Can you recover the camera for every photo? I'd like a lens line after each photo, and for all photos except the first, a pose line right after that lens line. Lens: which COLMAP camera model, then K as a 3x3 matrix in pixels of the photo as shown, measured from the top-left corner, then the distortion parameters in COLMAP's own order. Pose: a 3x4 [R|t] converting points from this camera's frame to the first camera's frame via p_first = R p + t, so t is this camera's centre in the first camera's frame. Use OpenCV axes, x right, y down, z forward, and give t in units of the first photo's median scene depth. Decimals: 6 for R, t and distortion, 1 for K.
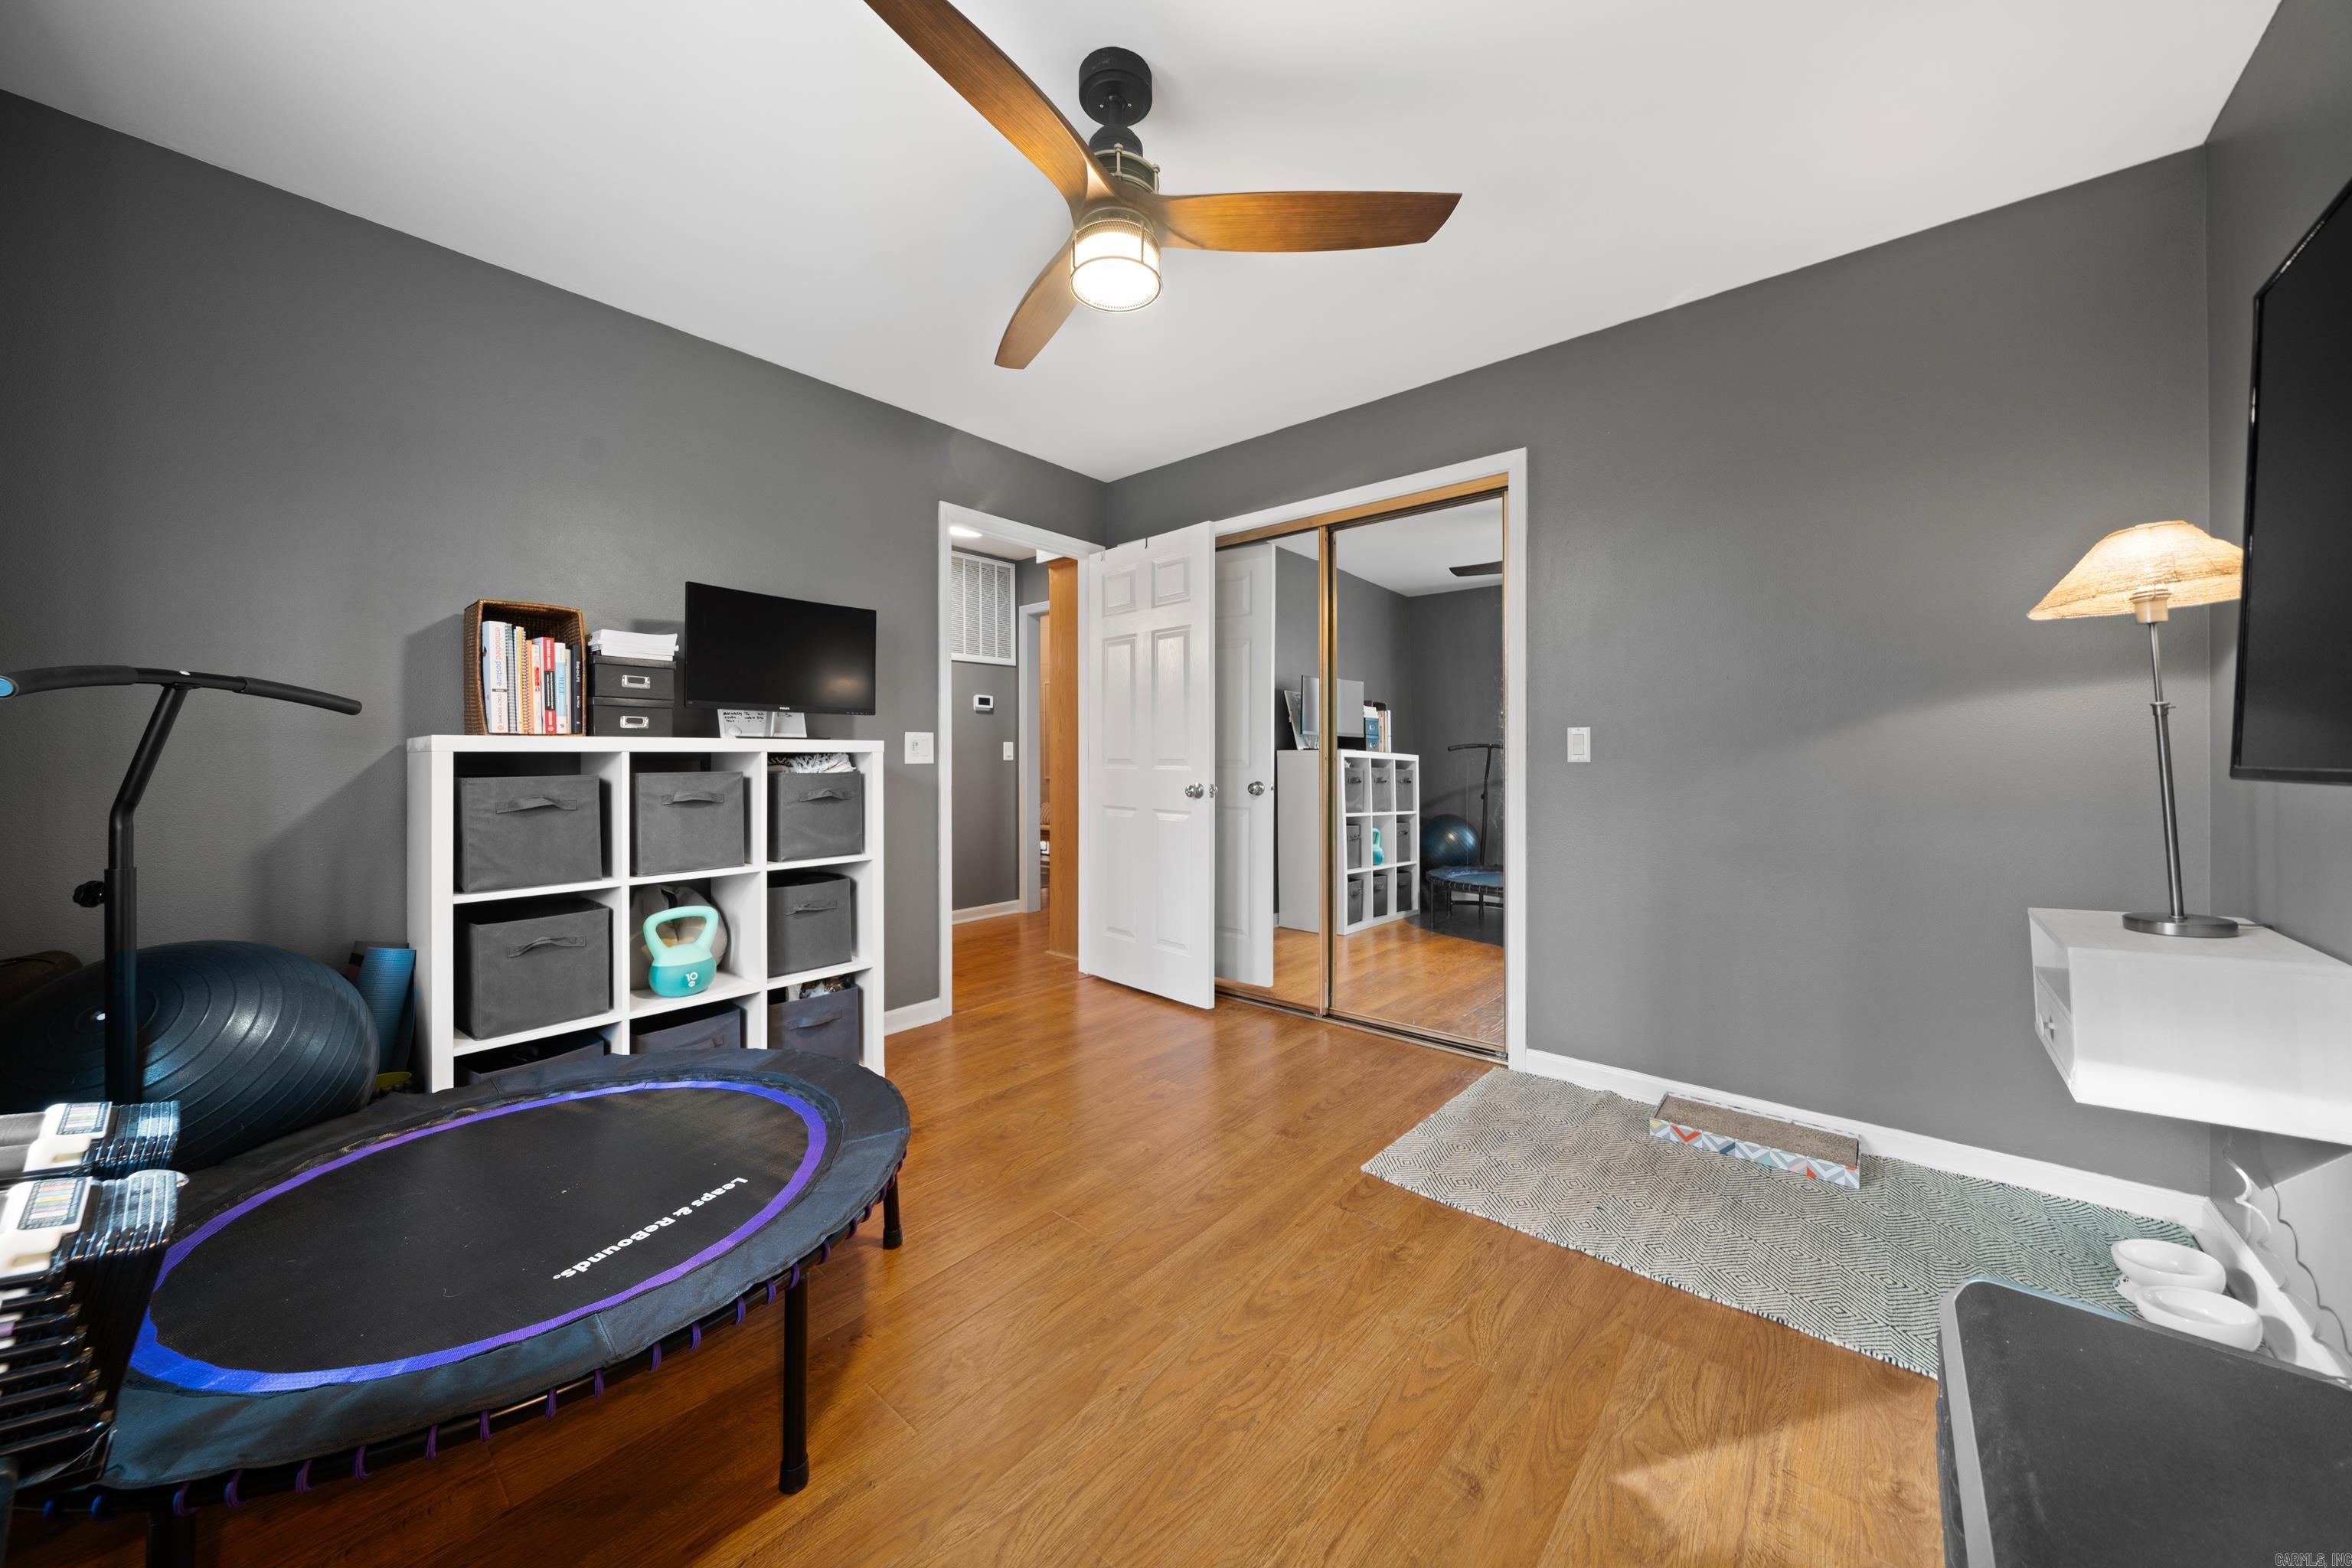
lens RADIAL K [[803.8, 0, 1181.9], [0, 803.8, 764.1], [0, 0, 1]] dist [-0.001014, -0.000069]
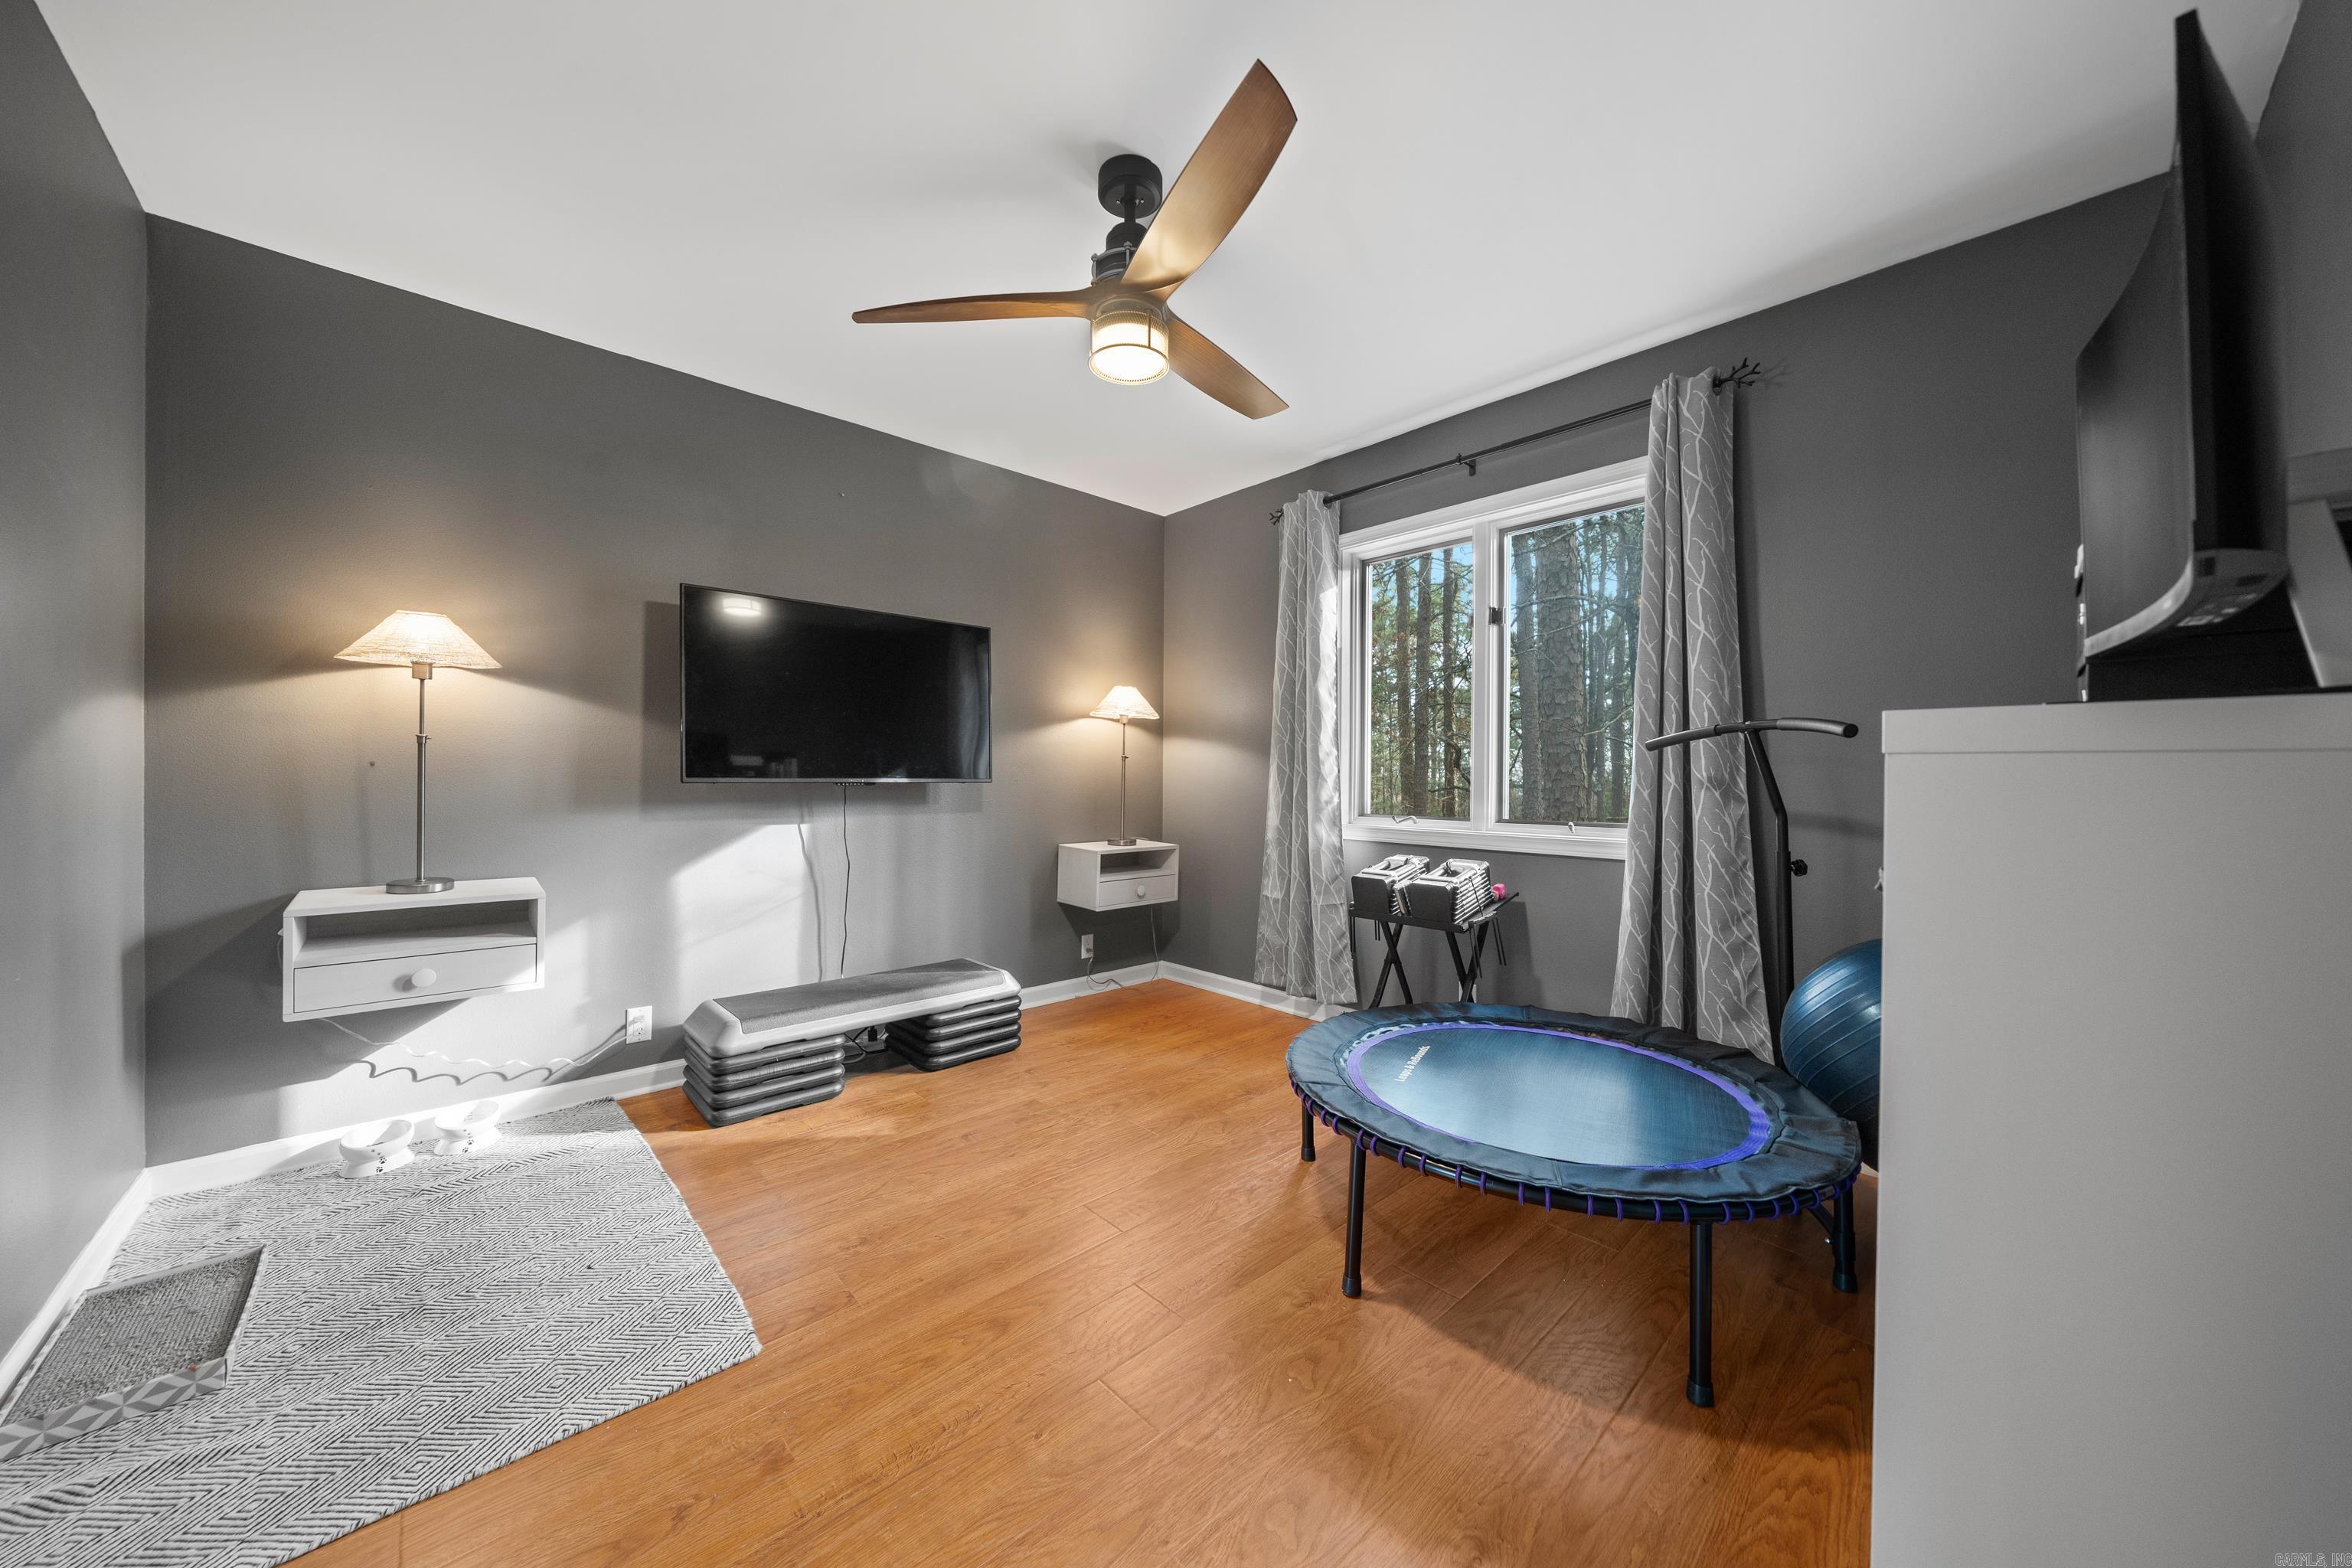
lens RADIAL K [[803.8, 0, 1181.9], [0, 803.8, 764.1], [0, 0, 1]] dist [-0.001014, -0.000069]
pose [[-0.993240, 0.002577, 0.116051, -0.312915], [0.001728, 0.999971, -0.007415, -0.016020], [-0.116067, -0.007165, -0.993216, 2.233988]]
